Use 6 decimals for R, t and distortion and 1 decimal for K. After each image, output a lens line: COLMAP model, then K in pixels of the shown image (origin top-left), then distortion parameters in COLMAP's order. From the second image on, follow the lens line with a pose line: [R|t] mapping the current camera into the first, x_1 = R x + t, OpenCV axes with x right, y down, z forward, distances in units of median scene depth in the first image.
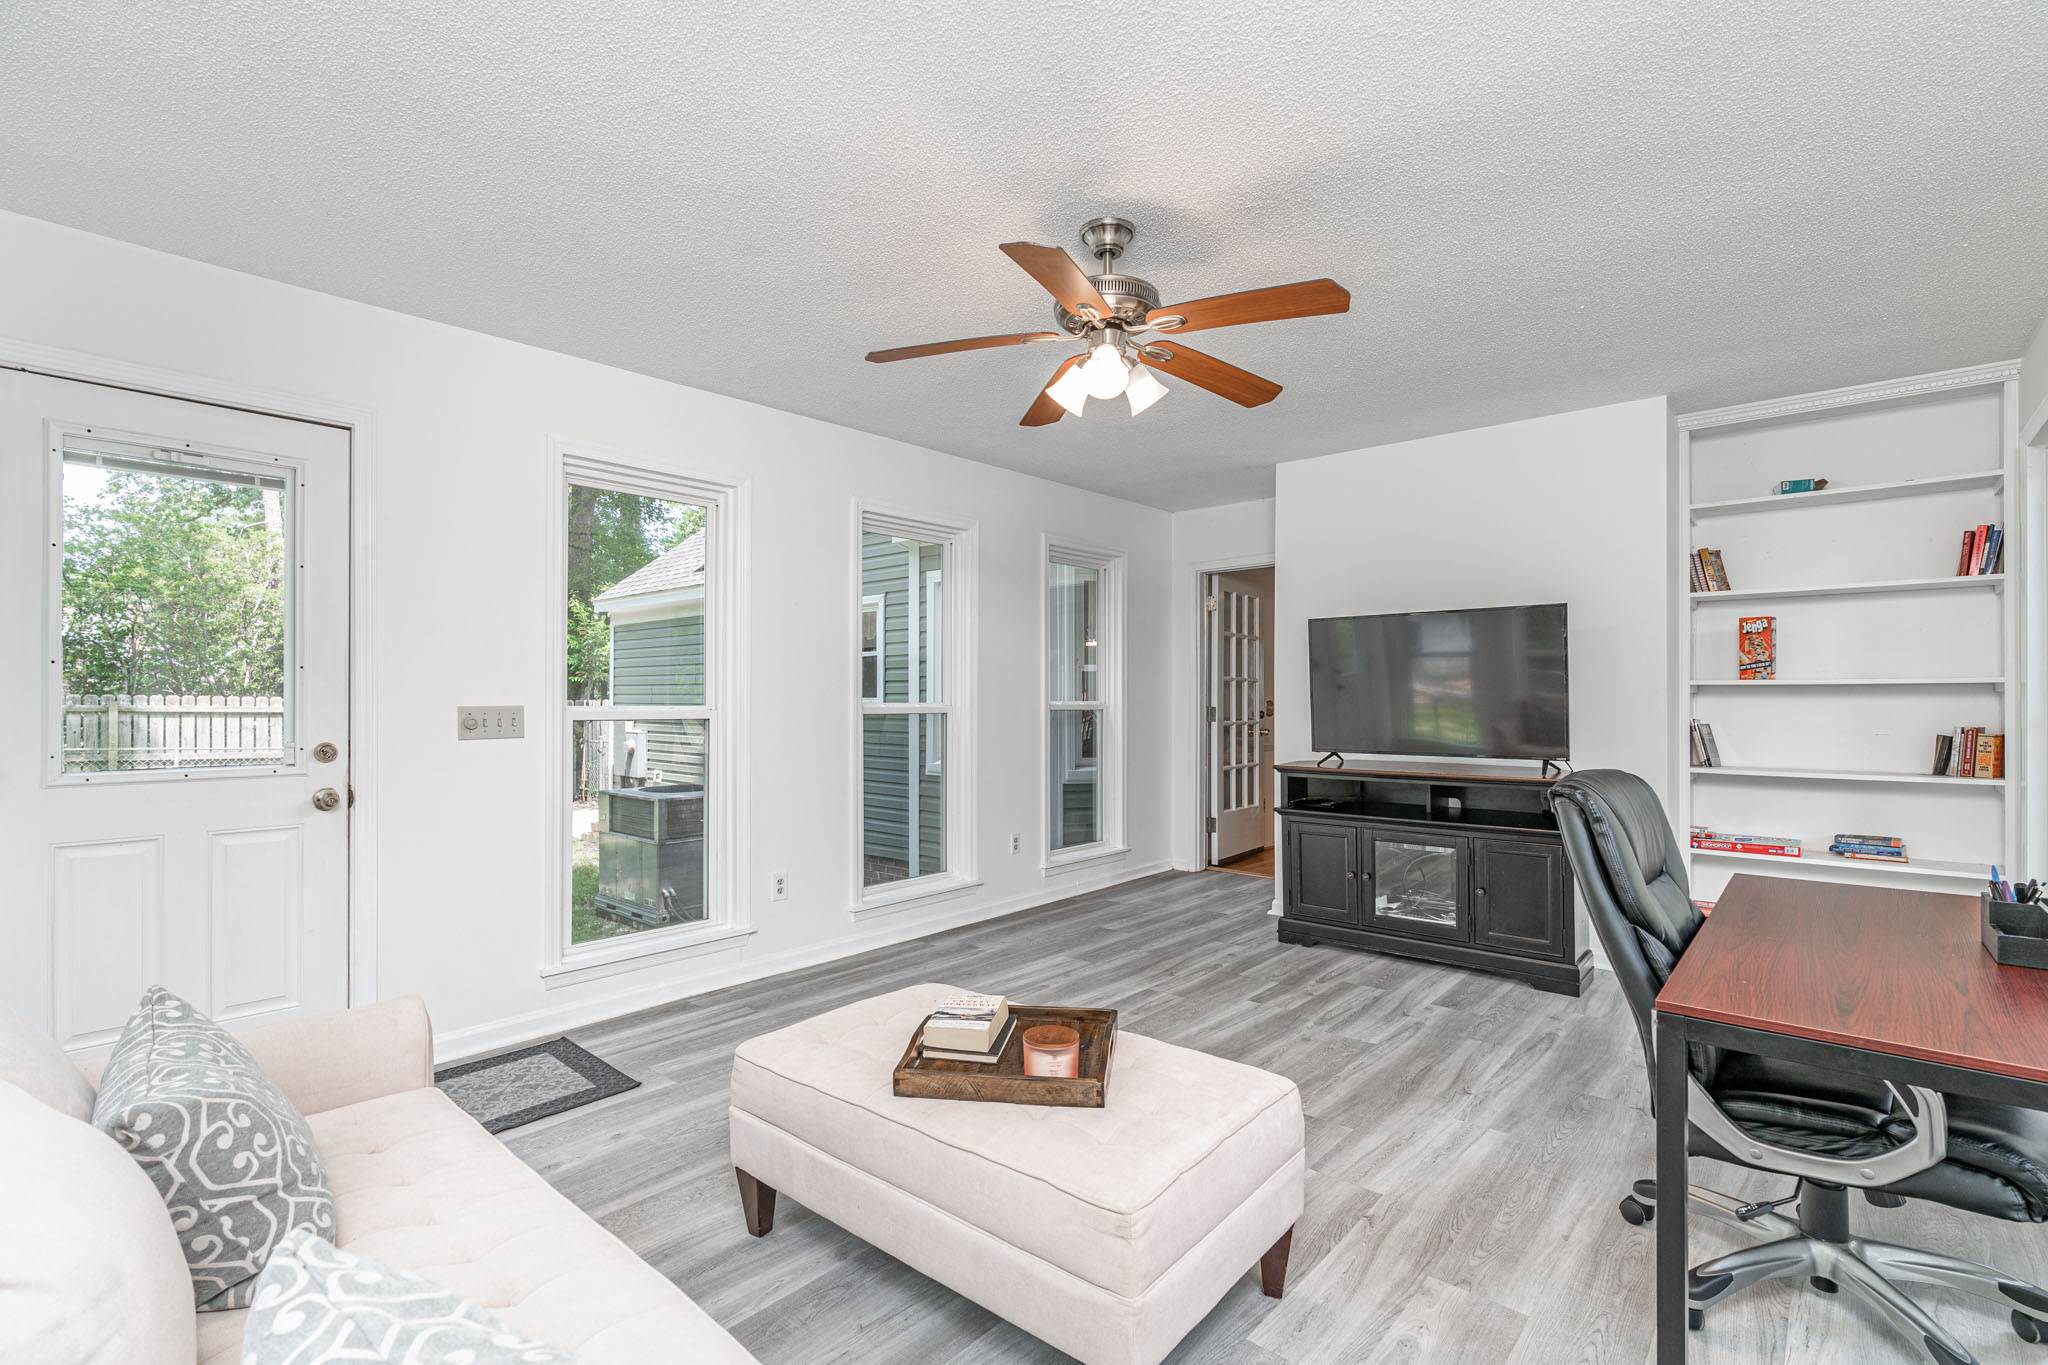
lens RADIAL K [[941.6, 0, 1049.2], [0, 941.6, 697.1], [0, 0, 1]] dist [-0.002776, -0.000682]
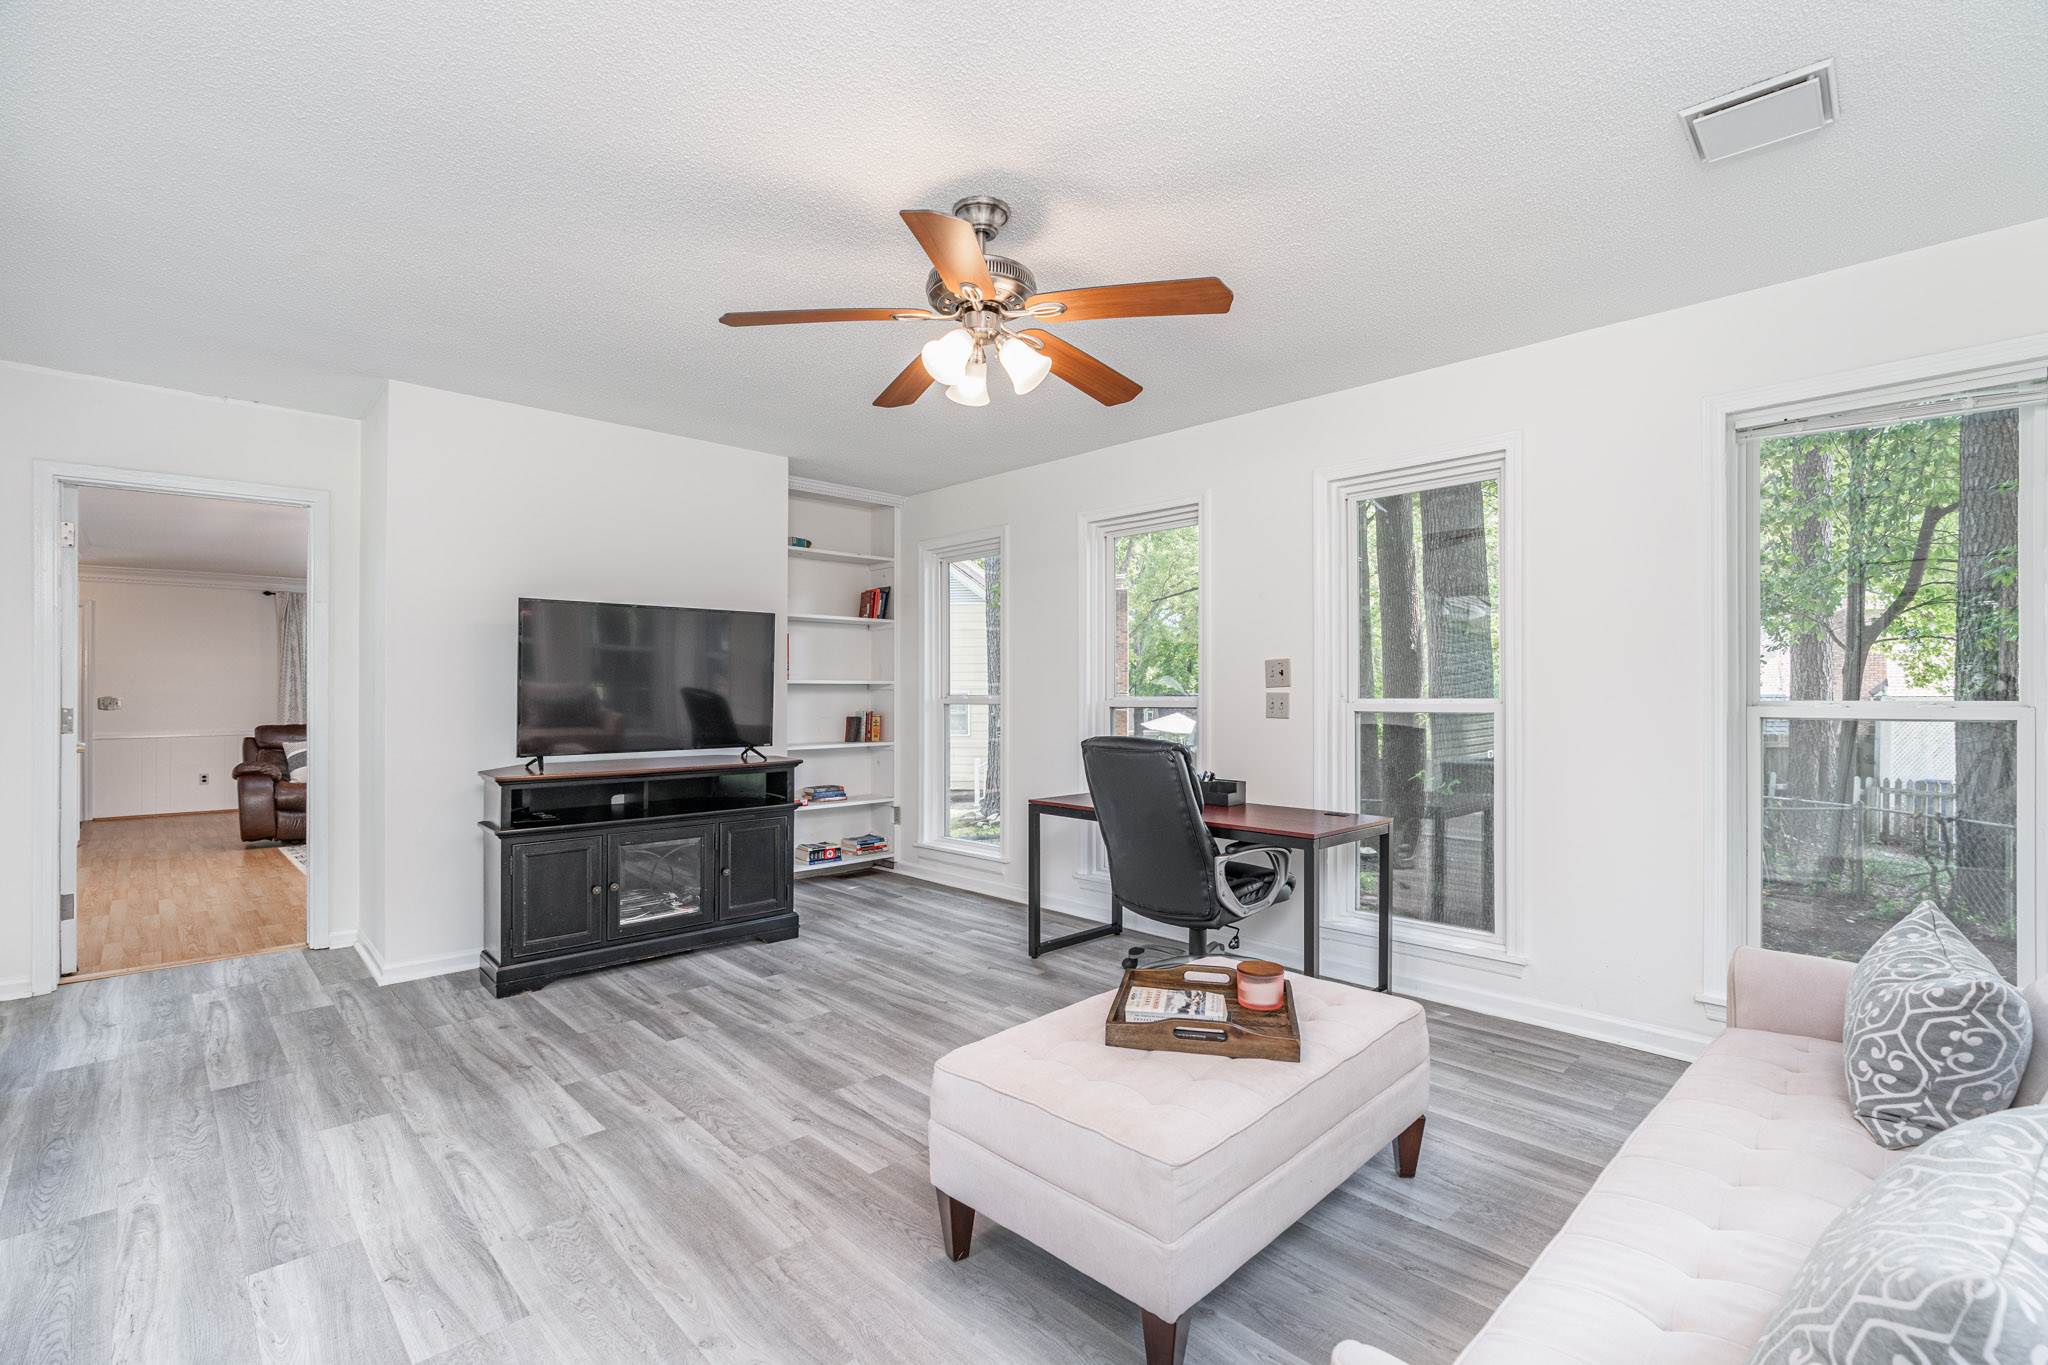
lens RADIAL K [[918.9, 0, 1042.4], [0, 918.9, 689.3], [0, 0, 1]] dist [-0.000067, 0.000805]
pose [[0.083155, 0.003811, 0.996529, -0.584480], [-0.003977, 0.999986, -0.003493, -0.001740], [-0.996529, -0.003672, 0.083169, 0.561198]]
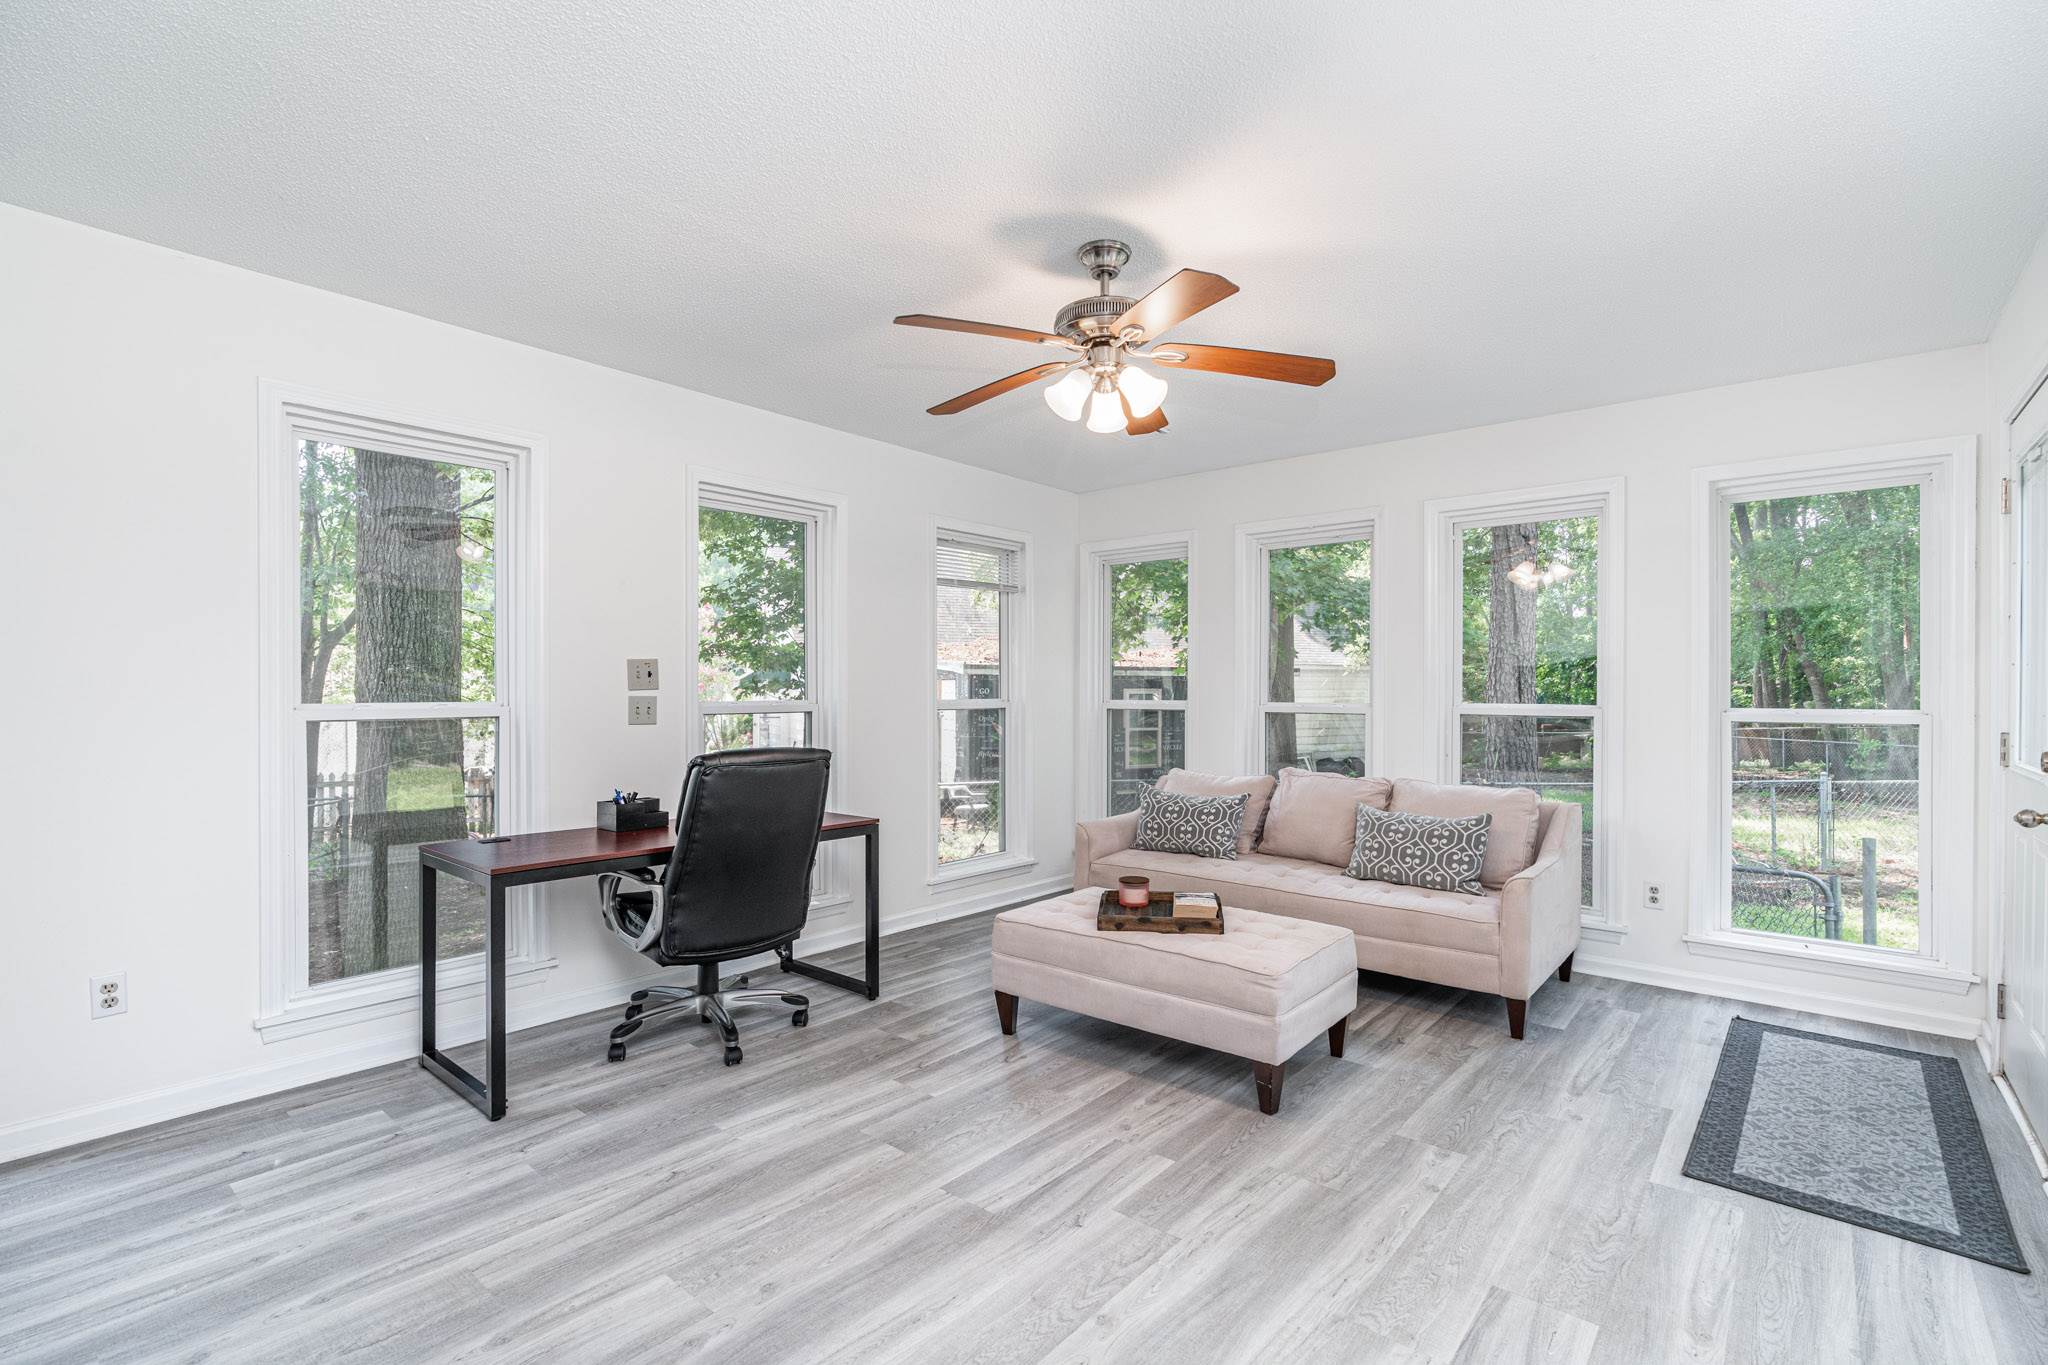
lens RADIAL K [[918.9, 0, 1042.4], [0, 918.9, 689.3], [0, 0, 1]] dist [-0.000067, 0.000805]
pose [[-0.999909, -0.002835, -0.013159, 0.096608], [-0.002660, 0.999908, -0.013305, 0.002020], [0.013195, -0.013269, -0.999825, 1.338240]]
